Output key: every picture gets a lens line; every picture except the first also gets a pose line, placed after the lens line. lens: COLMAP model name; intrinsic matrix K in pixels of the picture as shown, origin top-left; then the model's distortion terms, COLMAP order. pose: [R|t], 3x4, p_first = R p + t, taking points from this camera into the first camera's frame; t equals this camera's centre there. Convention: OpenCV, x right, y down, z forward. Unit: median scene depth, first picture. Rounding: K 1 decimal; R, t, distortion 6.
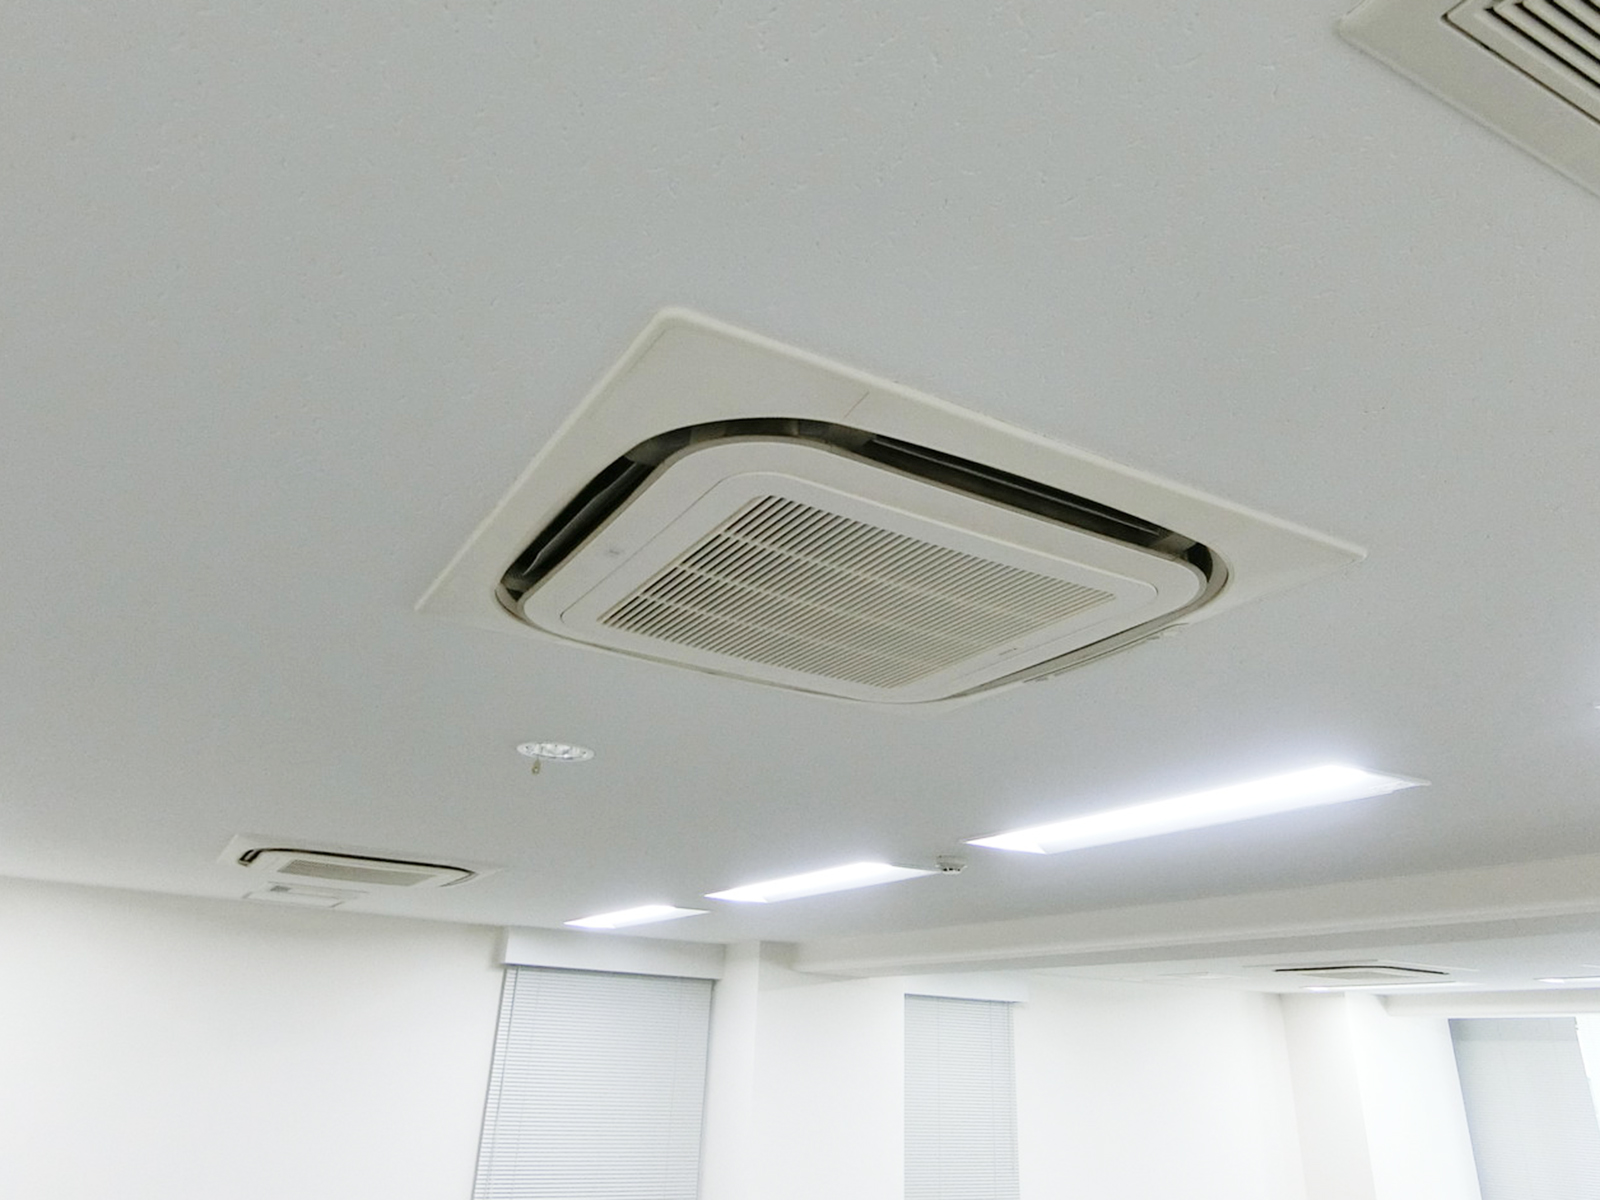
lens RADIAL K [[1242.4, 0, 800.0], [0, 1242.4, 600.0], [0, 0, 1]] dist [-0.028002, 0.004990]
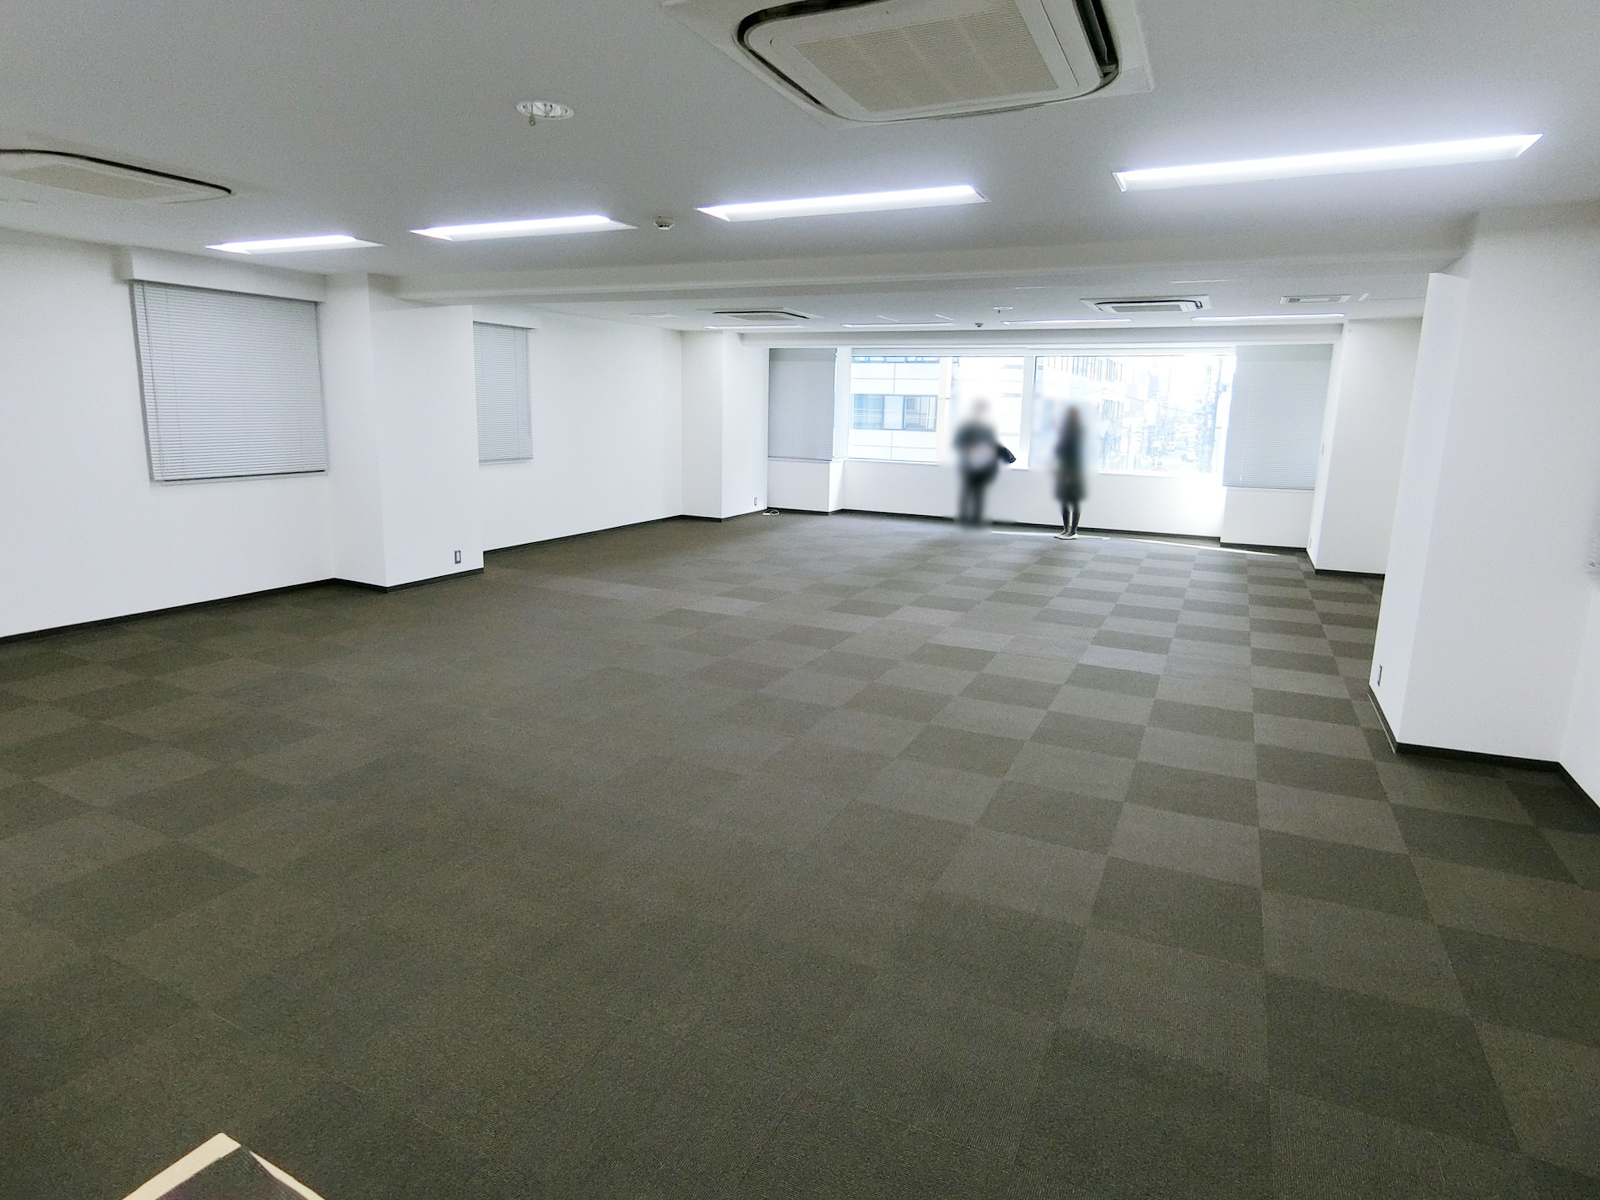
lens RADIAL K [[890.3, 0, 800.0], [0, 890.3, 600.0], [0, 0, 1]] dist [-0.009660, -0.000828]
pose [[0.822860, -0.136661, 0.551566, -0.216696], [-0.194385, 0.844396, 0.499210, 0.012820], [-0.533962, -0.517996, 0.668255, -0.039921]]
